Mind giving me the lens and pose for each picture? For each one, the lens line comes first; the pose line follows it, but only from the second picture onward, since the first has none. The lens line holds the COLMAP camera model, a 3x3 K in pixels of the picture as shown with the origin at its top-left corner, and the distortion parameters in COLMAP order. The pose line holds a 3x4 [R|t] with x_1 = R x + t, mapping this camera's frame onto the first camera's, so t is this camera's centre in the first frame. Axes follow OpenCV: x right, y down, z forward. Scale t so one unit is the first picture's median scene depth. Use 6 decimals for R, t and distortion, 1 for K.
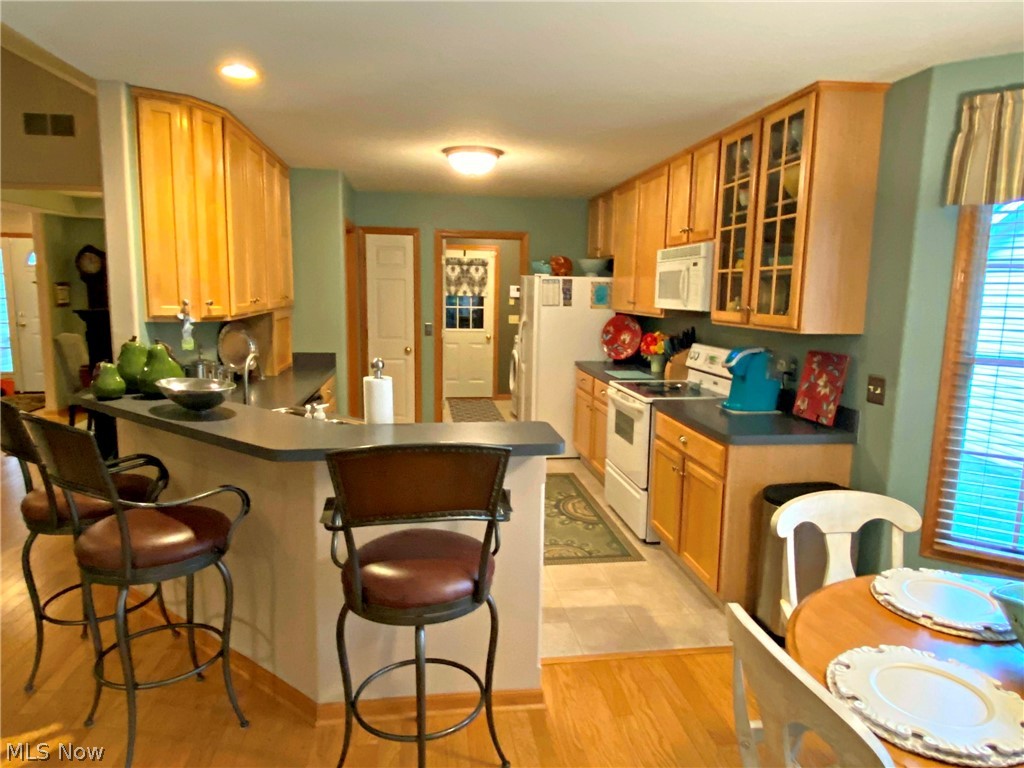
lens RADIAL K [[637.2, 0, 513.9], [0, 637.2, 384.7], [0, 0, 1]] dist [0.015633, -0.016884]
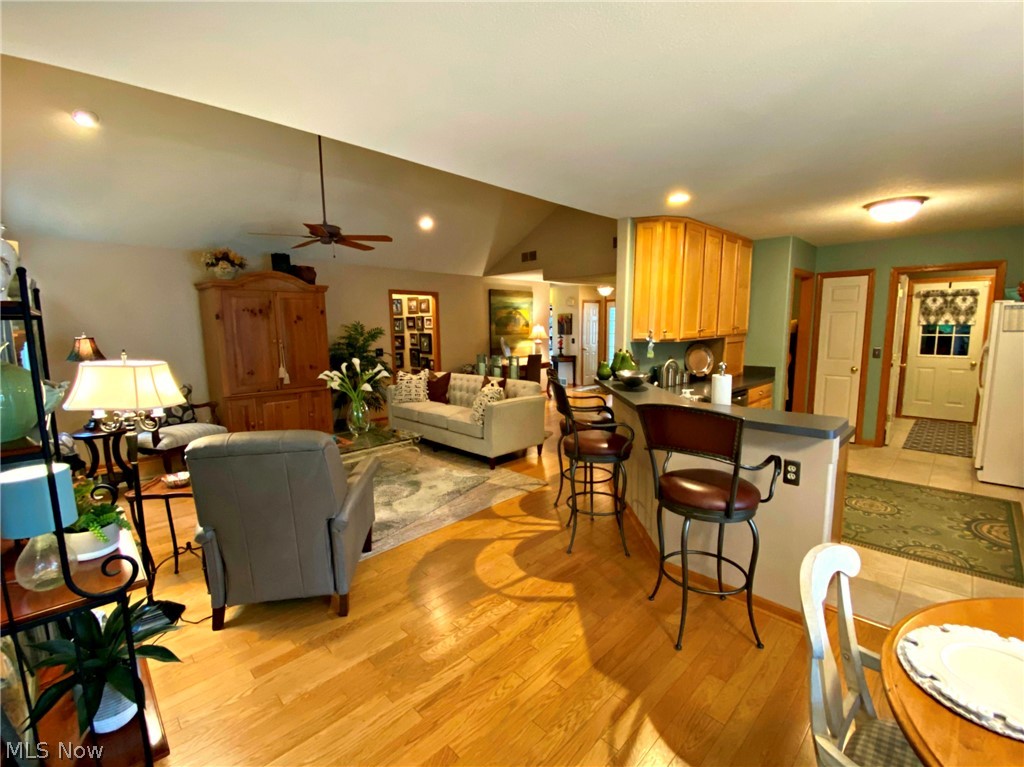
lens RADIAL K [[440.8, 0, 516.4], [0, 440.8, 385.8], [0, 0, 1]] dist [-0.006628, -0.005729]
pose [[0.594113, 0.080338, -0.800359, 0.187169], [-0.092287, 0.995237, 0.031393, 0.014750], [0.799070, 0.055212, 0.598698, -0.027809]]
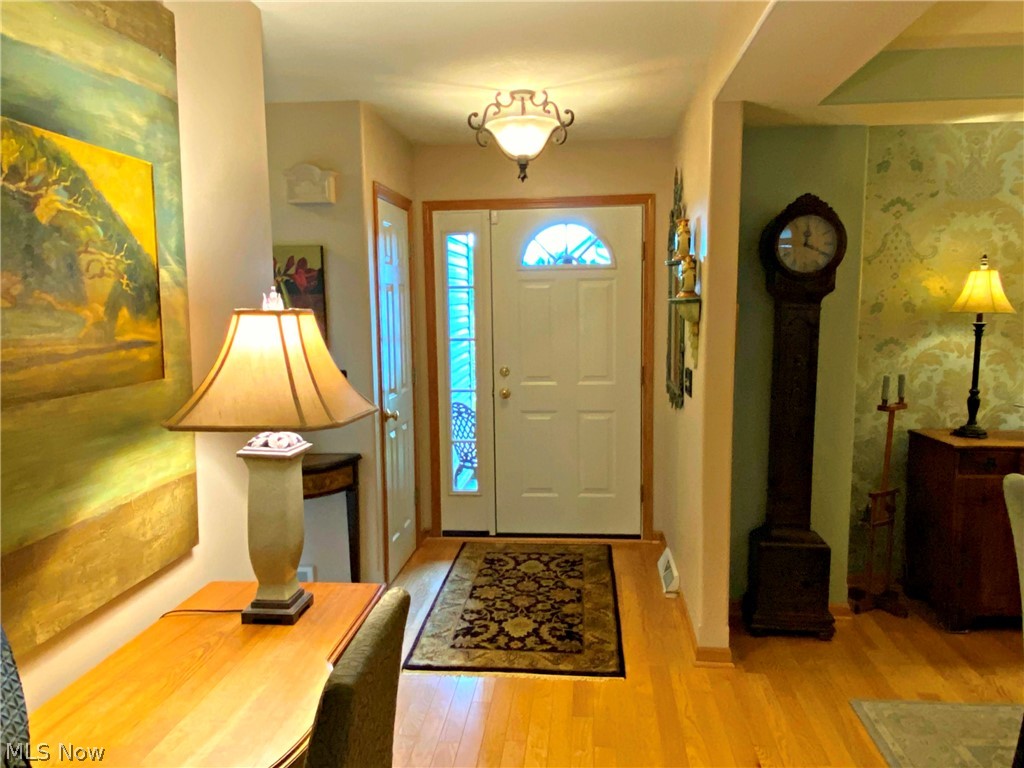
lens RADIAL K [[727.3, 0, 506.4], [0, 727.3, 393.6], [0, 0, 1]] dist [0.005243, -0.018181]
pose [[0.962957, 0.001598, -0.269649, -1.162709], [-0.009070, 0.999608, -0.026468, -0.149836], [0.269501, 0.027934, 0.962595, 0.914719]]
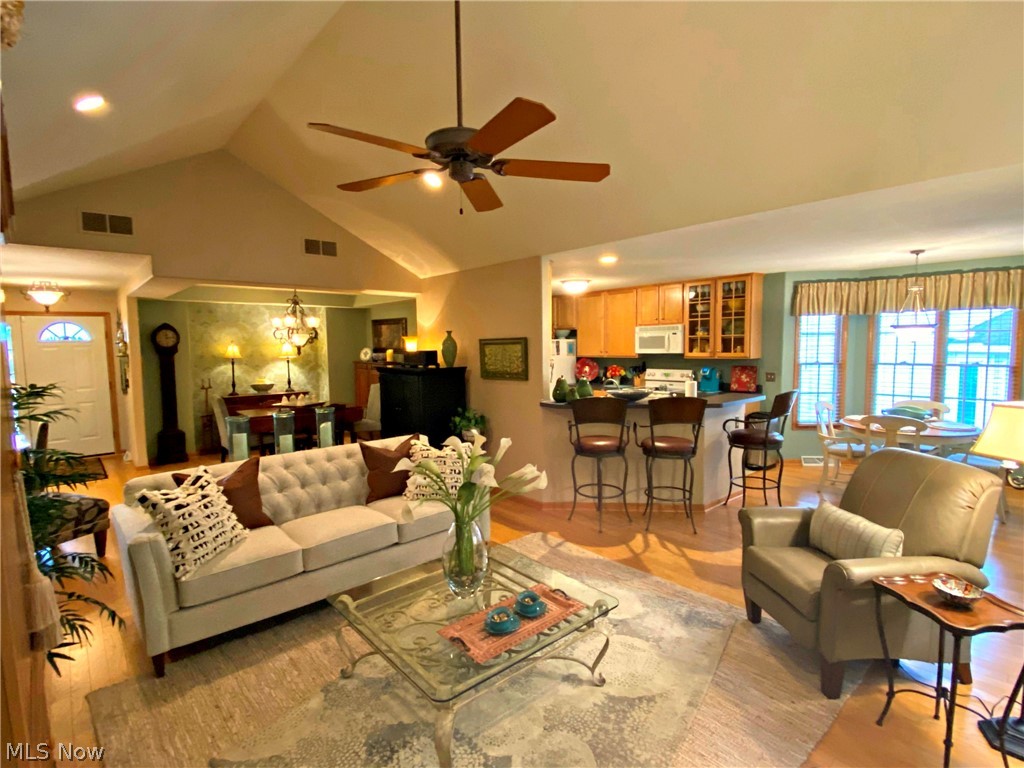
lens RADIAL K [[504.2, 0, 501.5], [0, 504.2, 385.7], [0, 0, 1]] dist [-0.000677, -0.005347]
pose [[0.849664, -0.074098, 0.522093, -1.017380], [0.107460, 0.993633, -0.033861, -0.003369], [-0.516260, 0.084874, 0.852216, -0.189941]]
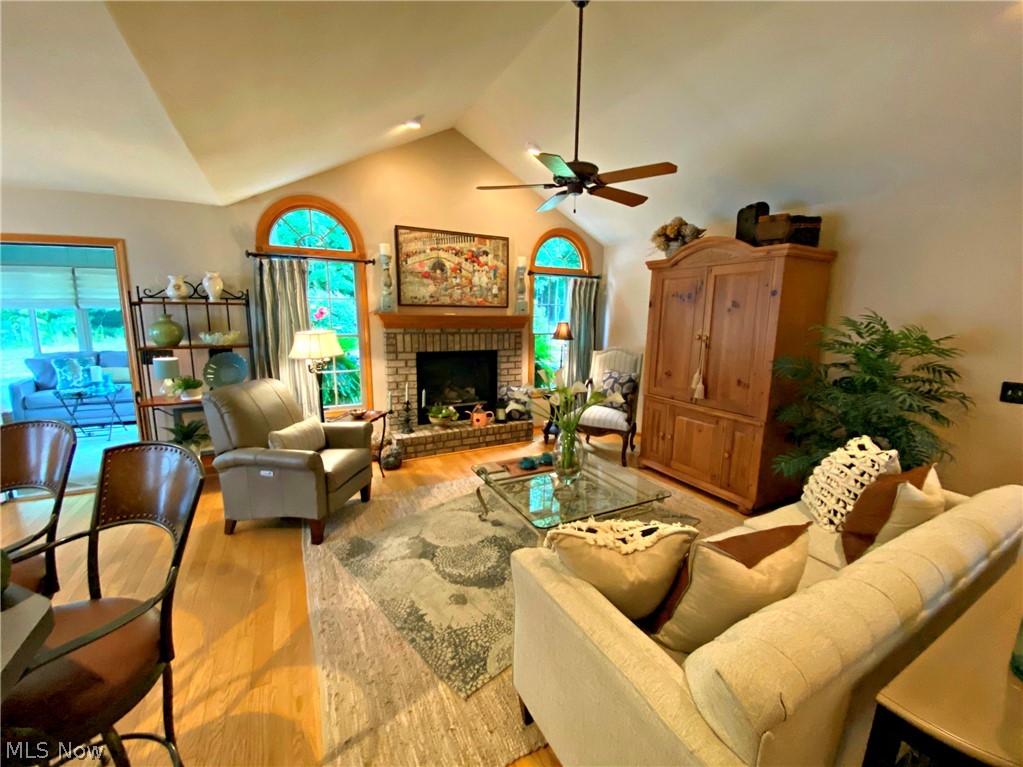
lens RADIAL K [[410.9, 0, 518.1], [0, 410.9, 392.8], [0, 0, 1]] dist [-0.002141, -0.000588]
pose [[-0.933372, 0.027435, -0.357860, -0.501008], [-0.092553, 0.944954, 0.313841, -0.118121], [0.346771, 0.326052, -0.879454, 0.736414]]
